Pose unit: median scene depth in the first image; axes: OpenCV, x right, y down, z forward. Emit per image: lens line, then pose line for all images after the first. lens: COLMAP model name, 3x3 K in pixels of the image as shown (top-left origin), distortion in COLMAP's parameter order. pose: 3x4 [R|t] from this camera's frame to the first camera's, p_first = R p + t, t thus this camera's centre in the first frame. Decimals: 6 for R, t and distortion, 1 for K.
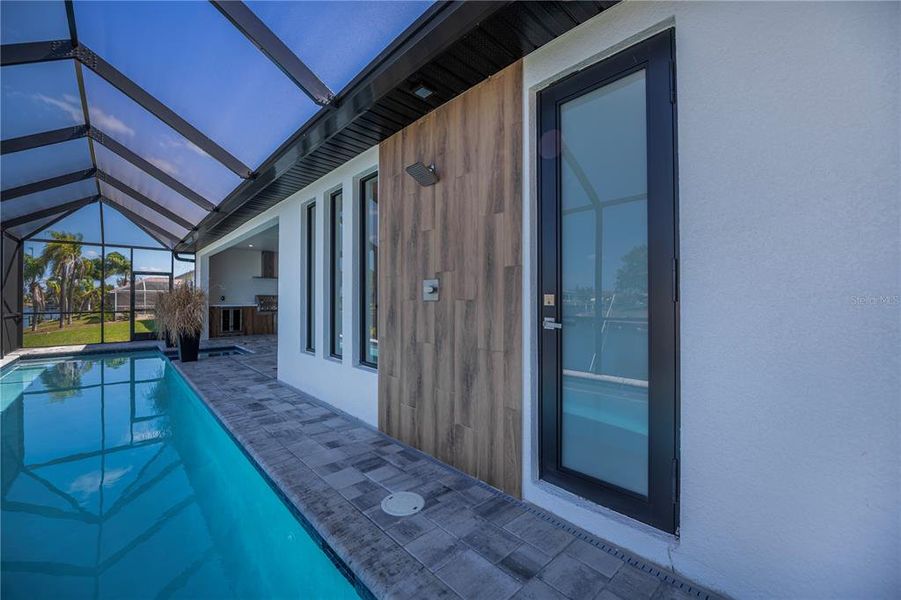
lens RADIAL K [[361.2, 0, 449.7], [0, 361.2, 301.6], [0, 0, 1]] dist [-0.005339, -0.002894]
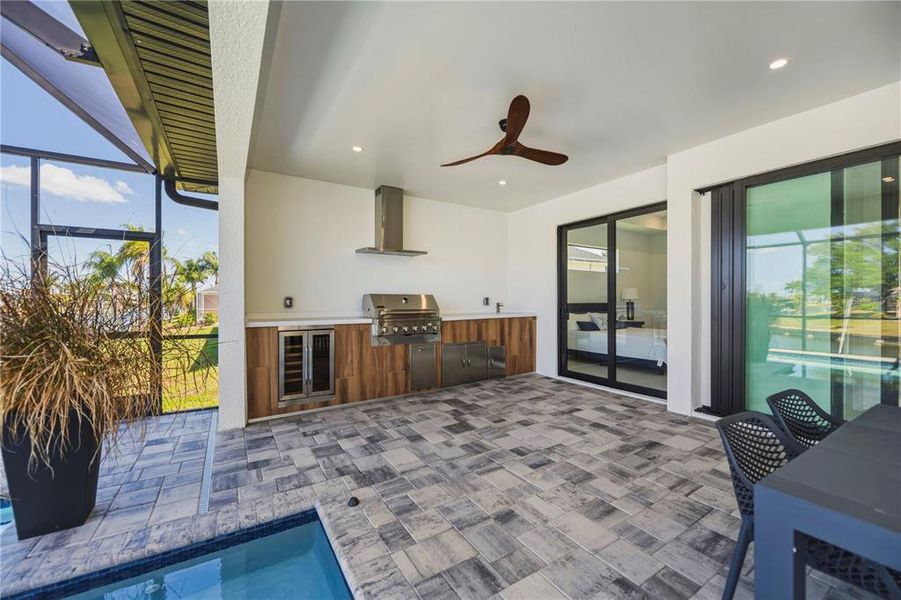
lens RADIAL K [[361.2, 0, 455.0], [0, 361.2, 304.0], [0, 0, 1]] dist [-0.005339, -0.002894]
pose [[0.983397, -0.002599, -0.181448, -0.392251], [0.003641, 0.999979, 0.005408, -0.009737], [0.181430, -0.005979, 0.983386, 0.667525]]
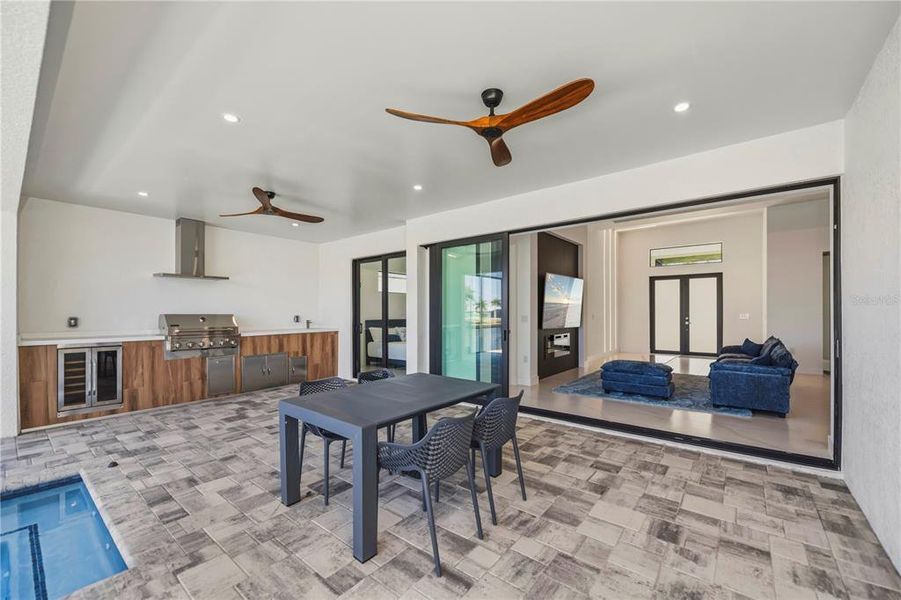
lens RADIAL K [[361.2, 0, 458.4], [0, 361.2, 315.0], [0, 0, 1]] dist [-0.005339, -0.002894]
pose [[0.986314, -0.005717, 0.164778, -0.263618], [0.005901, 0.999982, -0.000627, -0.015793], [-0.164772, 0.001591, 0.986330, 0.532015]]
